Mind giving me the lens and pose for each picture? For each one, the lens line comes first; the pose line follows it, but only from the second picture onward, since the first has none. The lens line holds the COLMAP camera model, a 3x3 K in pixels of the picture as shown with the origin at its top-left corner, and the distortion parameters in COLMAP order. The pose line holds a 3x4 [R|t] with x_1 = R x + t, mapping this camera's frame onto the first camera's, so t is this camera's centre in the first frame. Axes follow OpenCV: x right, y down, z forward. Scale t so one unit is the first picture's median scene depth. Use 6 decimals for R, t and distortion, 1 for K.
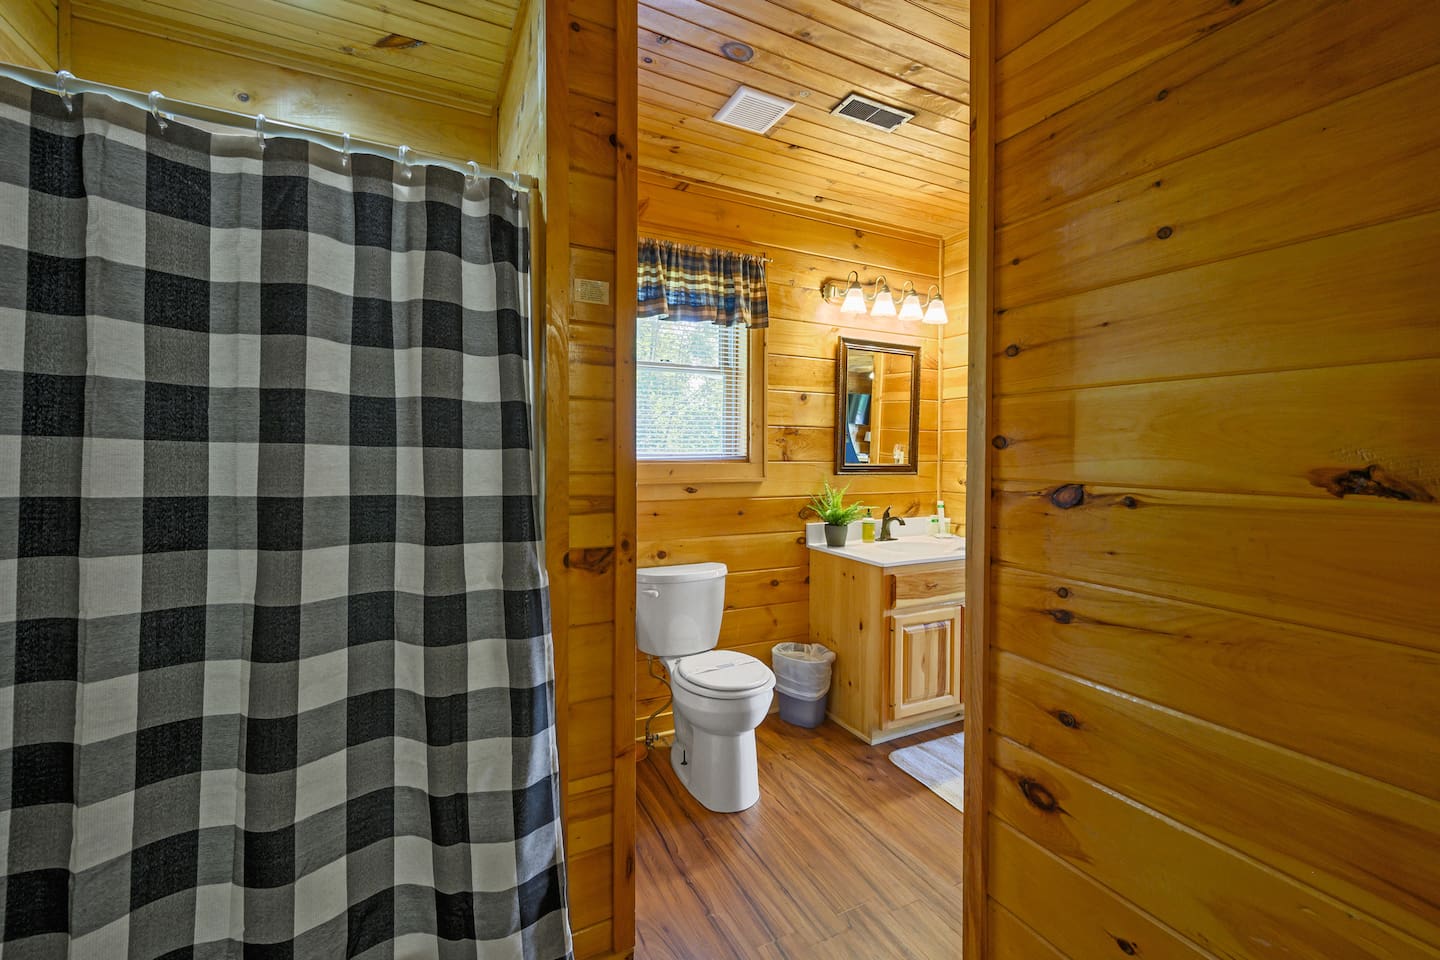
lens RADIAL K [[586.5, 0, 718.4], [0, 586.5, 465.9], [0, 0, 1]] dist [-0.000829, -0.000028]
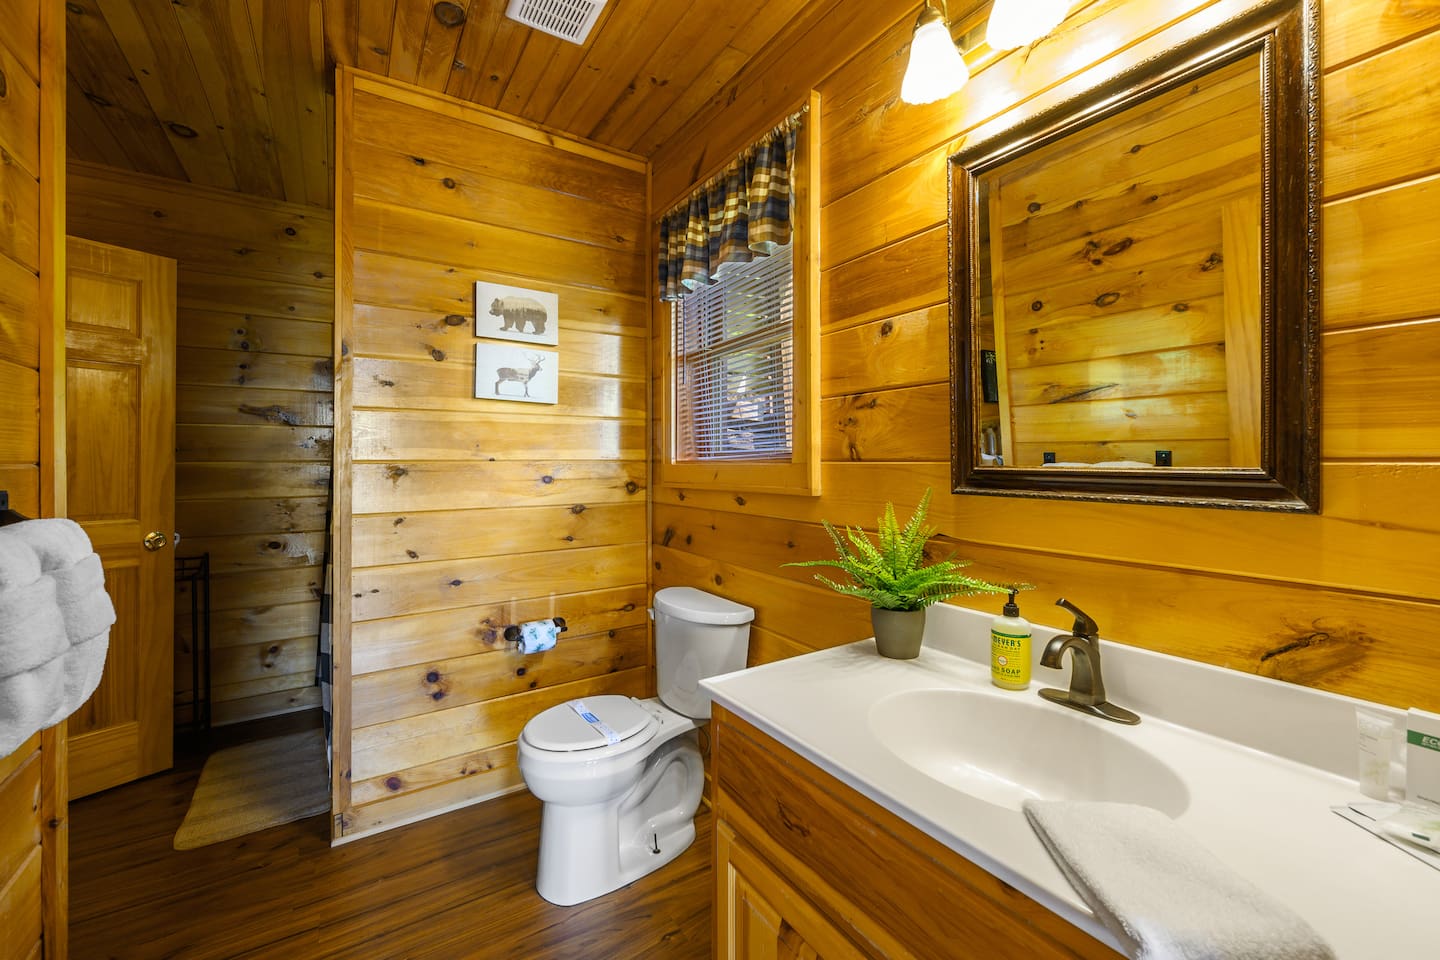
lens RADIAL K [[586.5, 0, 718.6], [0, 586.5, 467.8], [0, 0, 1]] dist [-0.000829, -0.000028]
pose [[0.112573, 0.008335, -0.993608, 0.622441], [-0.010870, 0.999915, 0.007157, -0.004303], [0.993584, 0.009994, 0.112654, 0.823446]]
